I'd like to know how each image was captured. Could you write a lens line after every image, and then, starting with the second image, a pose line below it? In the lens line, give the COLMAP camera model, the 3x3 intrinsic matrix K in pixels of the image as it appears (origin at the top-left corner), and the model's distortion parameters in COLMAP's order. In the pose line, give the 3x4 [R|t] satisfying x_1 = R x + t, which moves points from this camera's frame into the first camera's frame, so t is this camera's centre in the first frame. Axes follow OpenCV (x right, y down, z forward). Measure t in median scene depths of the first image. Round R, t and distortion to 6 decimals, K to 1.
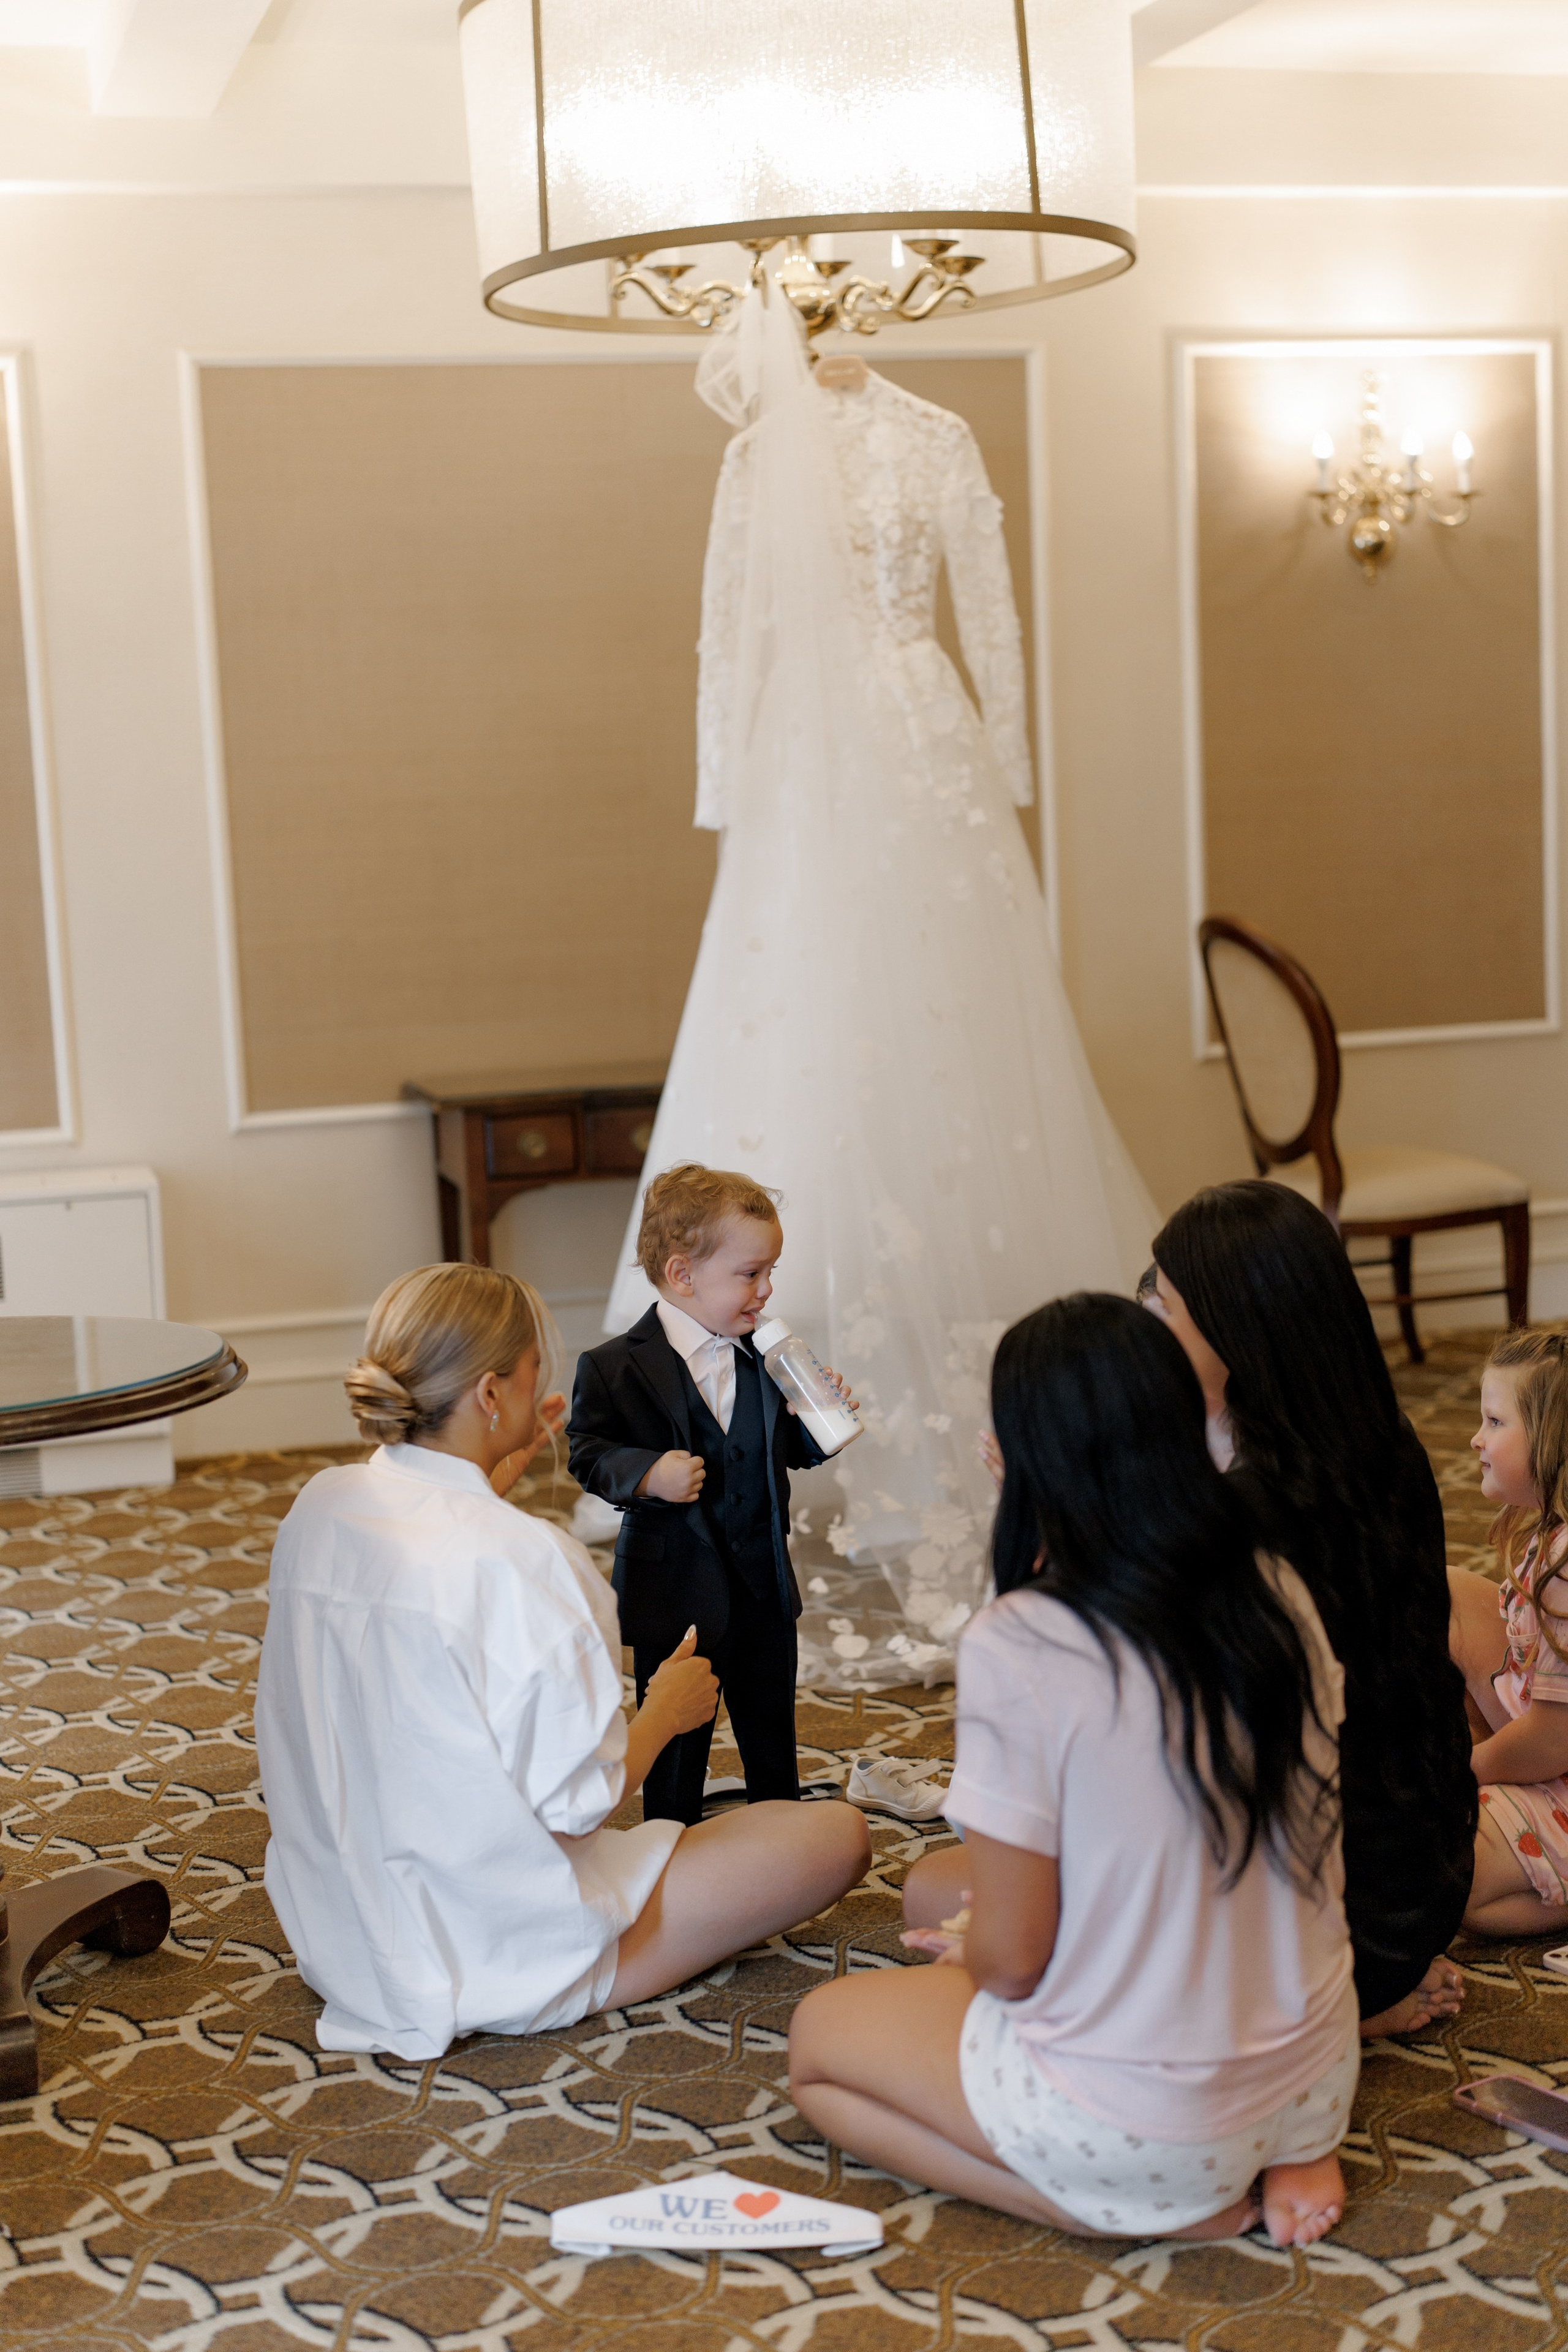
lens RADIAL K [[3310.2, 0, 776.0], [0, 3310.2, 1180.2], [0, 0, 1]] dist [0.002016, 0.000000]
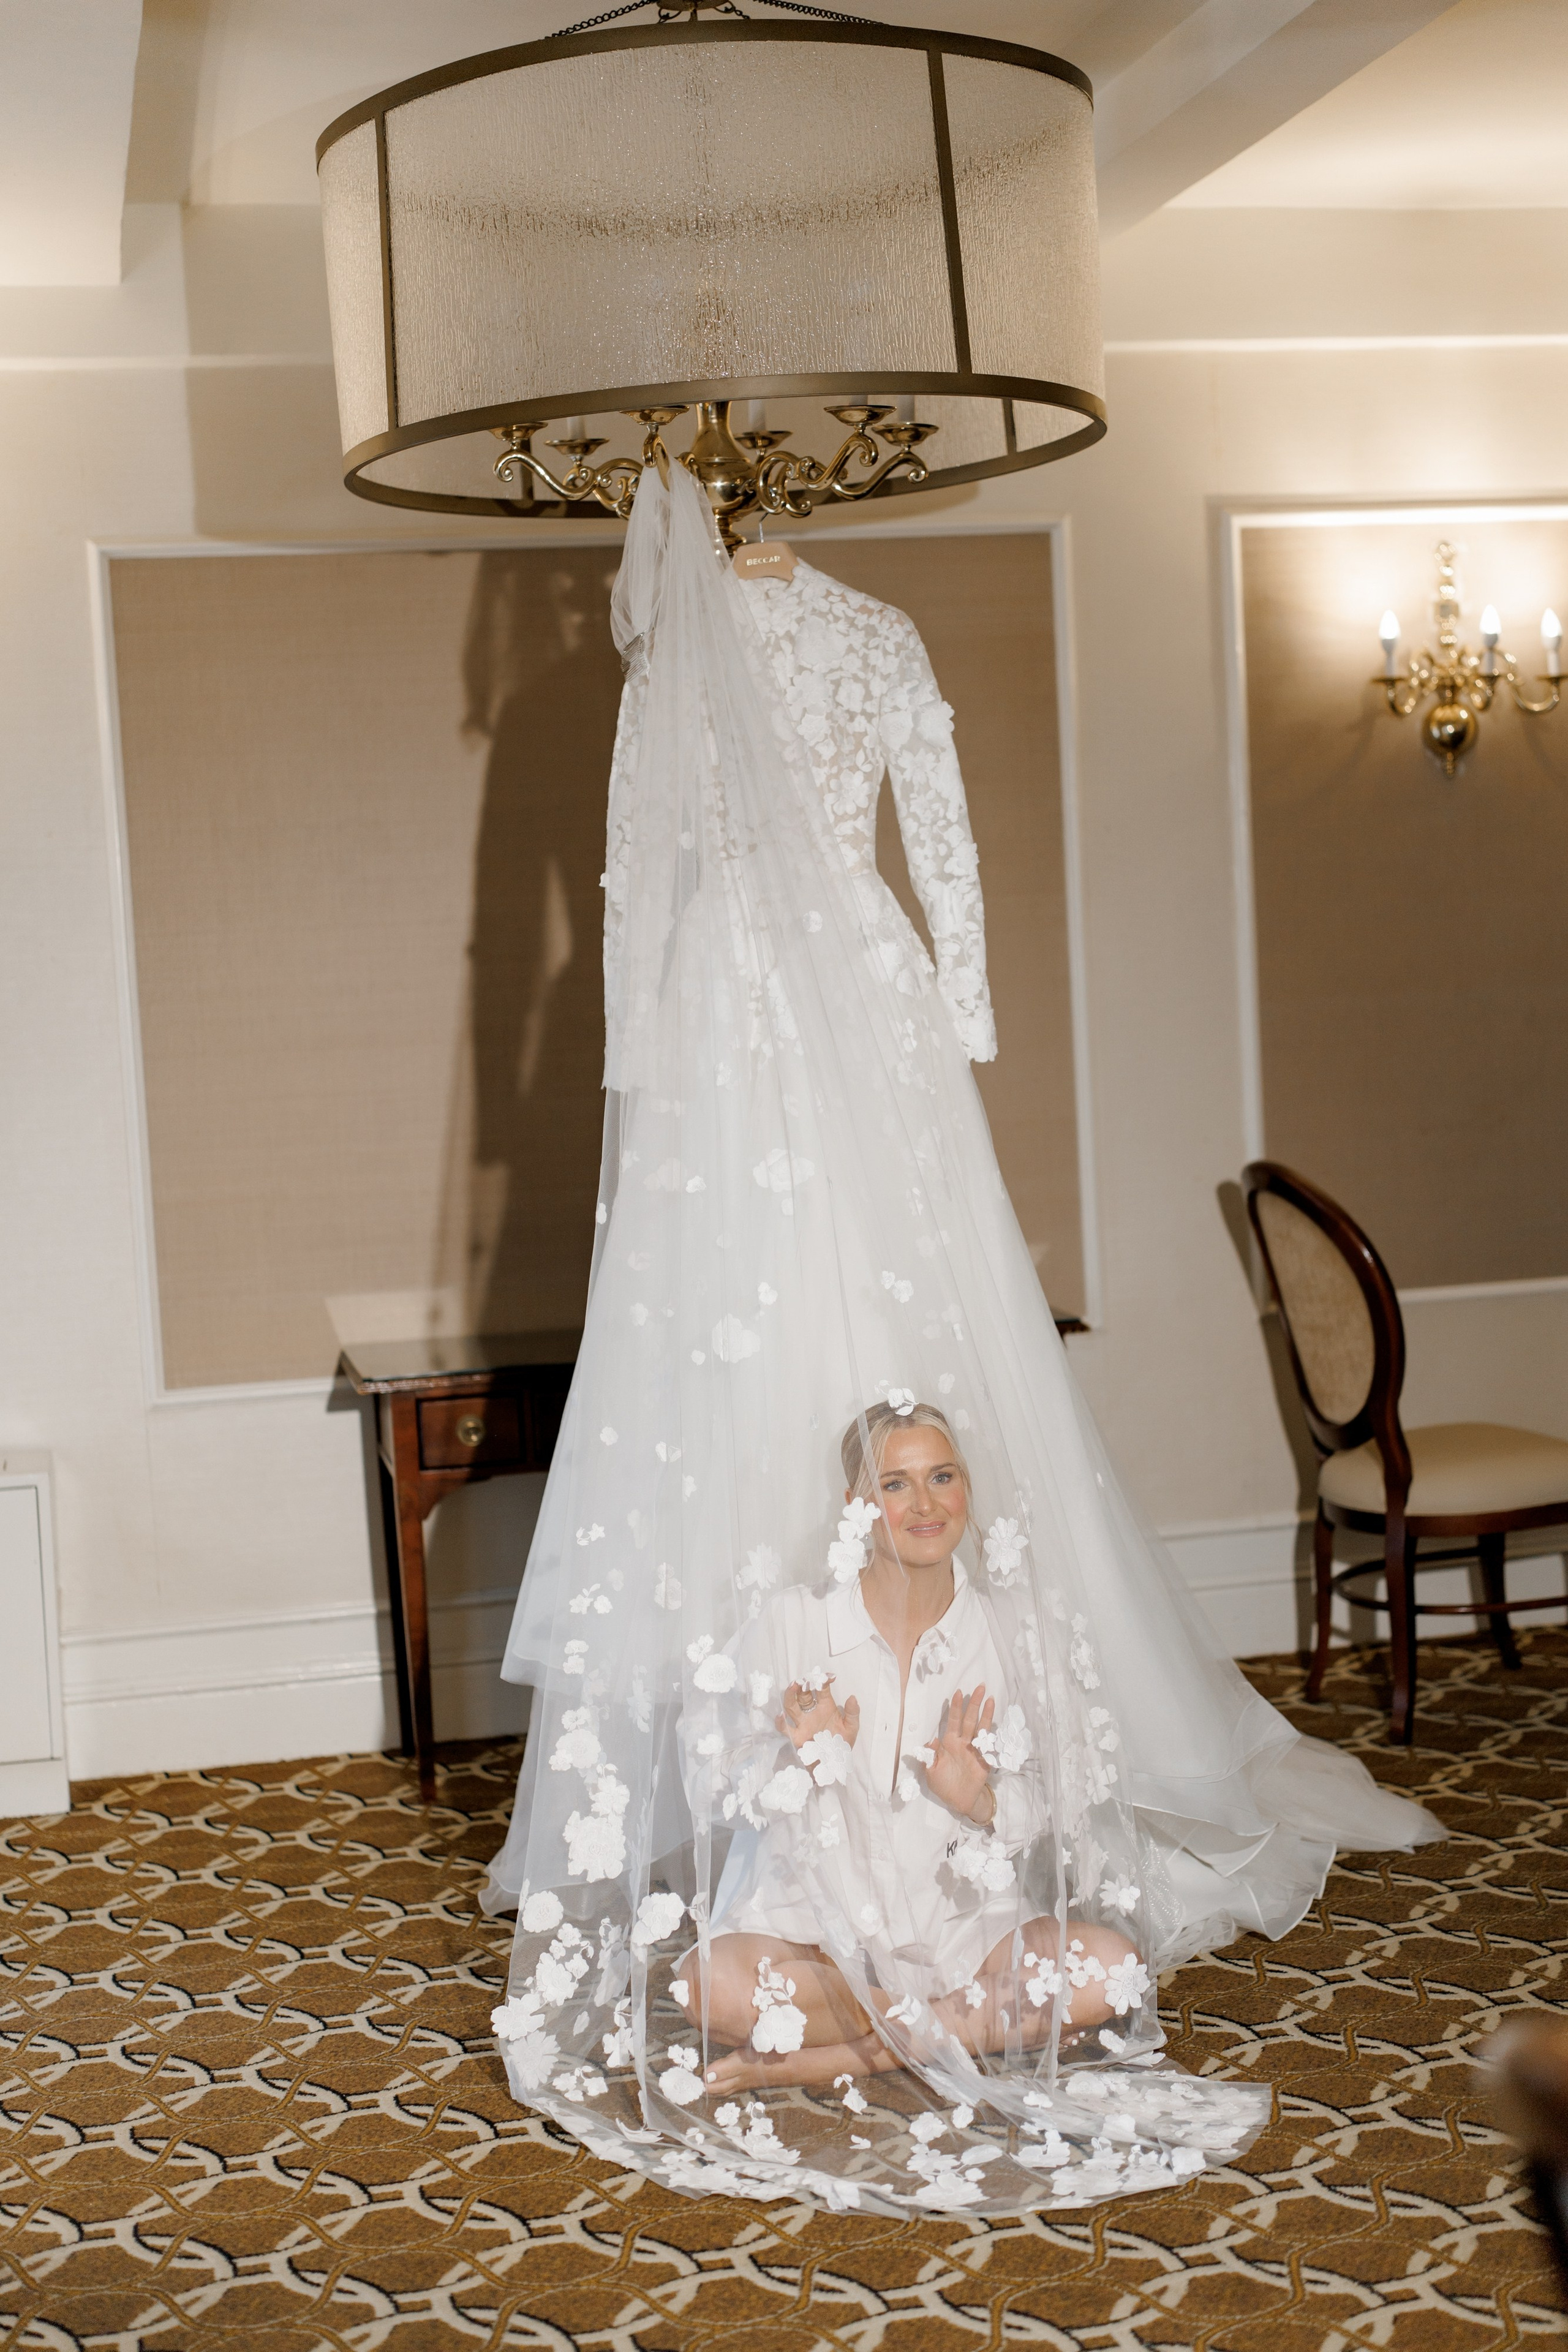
lens RADIAL K [[3310.2, 0, 759.0], [0, 3310.2, 1189.4], [0, 0, 1]] dist [0.002016, 0.000000]
pose [[0.997801, -0.002079, -0.066252, 0.062354], [-0.000756, 0.999086, -0.042734, -0.038012], [0.066281, 0.042690, 0.996887, 0.129231]]
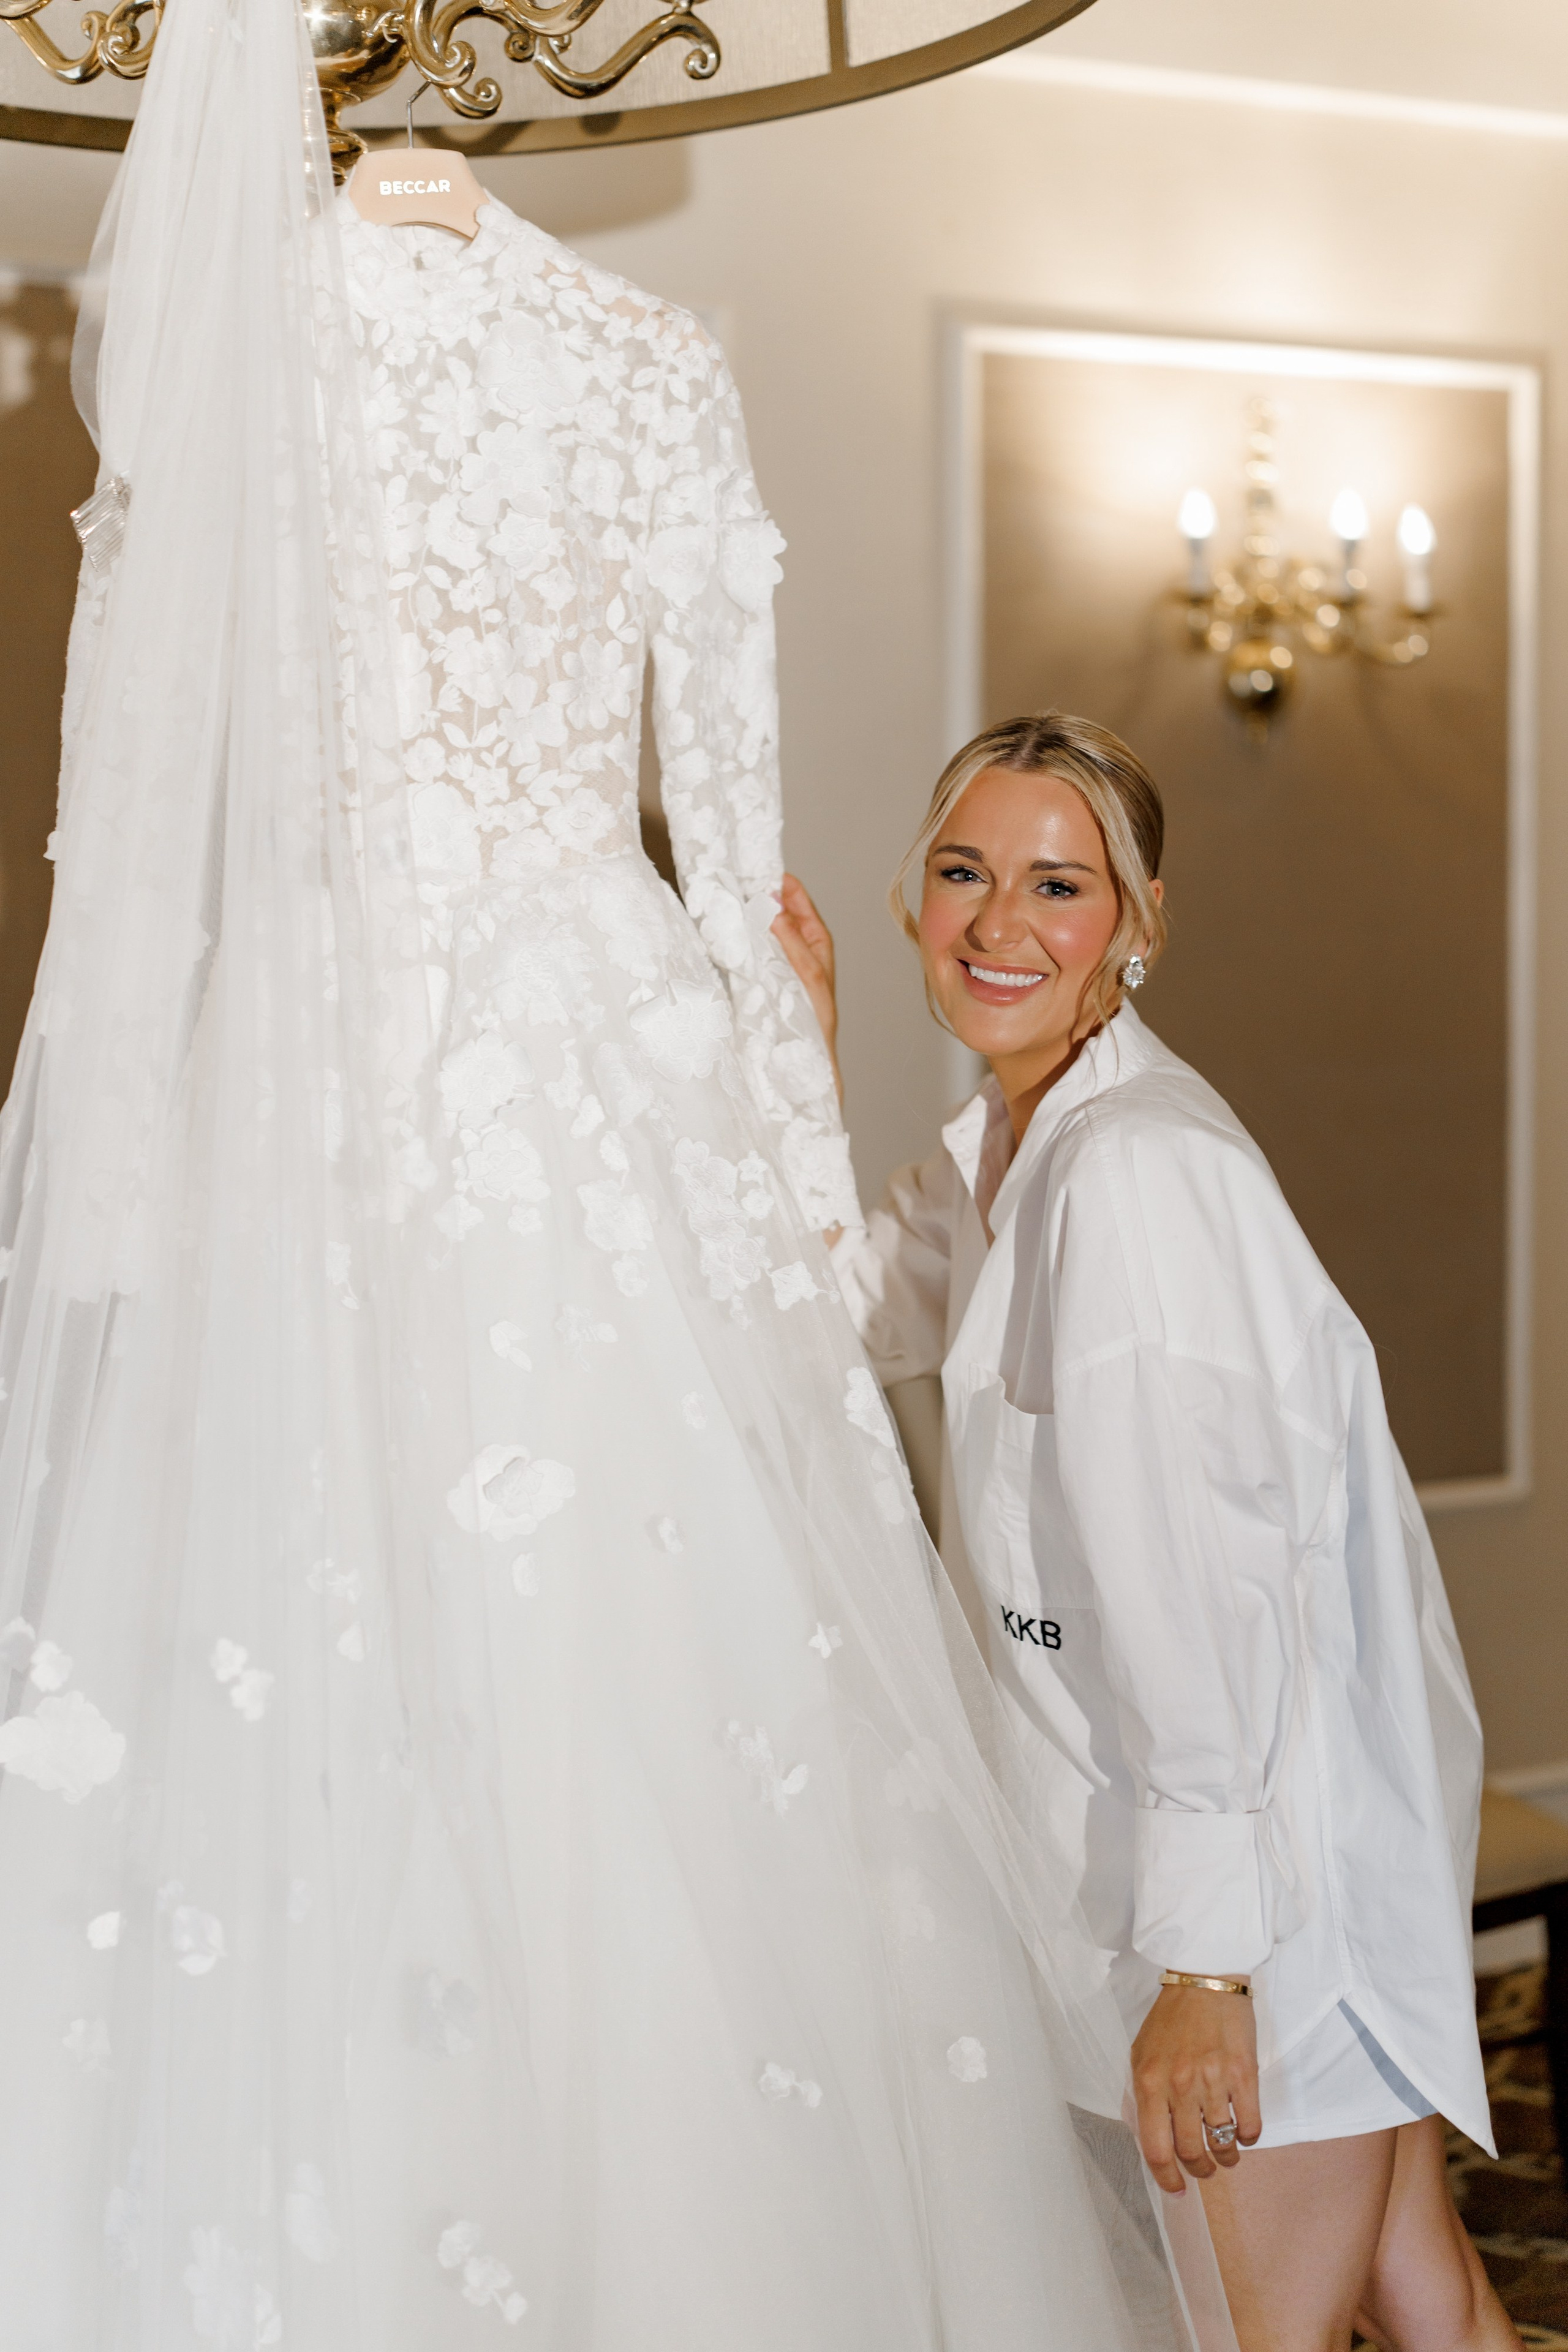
lens RADIAL K [[3310.2, 0, 800.7], [0, 3310.2, 1195.8], [0, 0, 1]] dist [0.002016, 0.000000]
pose [[0.984684, 0.014231, 0.173769, -0.002529], [-0.006811, 0.999042, -0.043217, -0.086748], [-0.174217, 0.041372, 0.983838, 0.501178]]
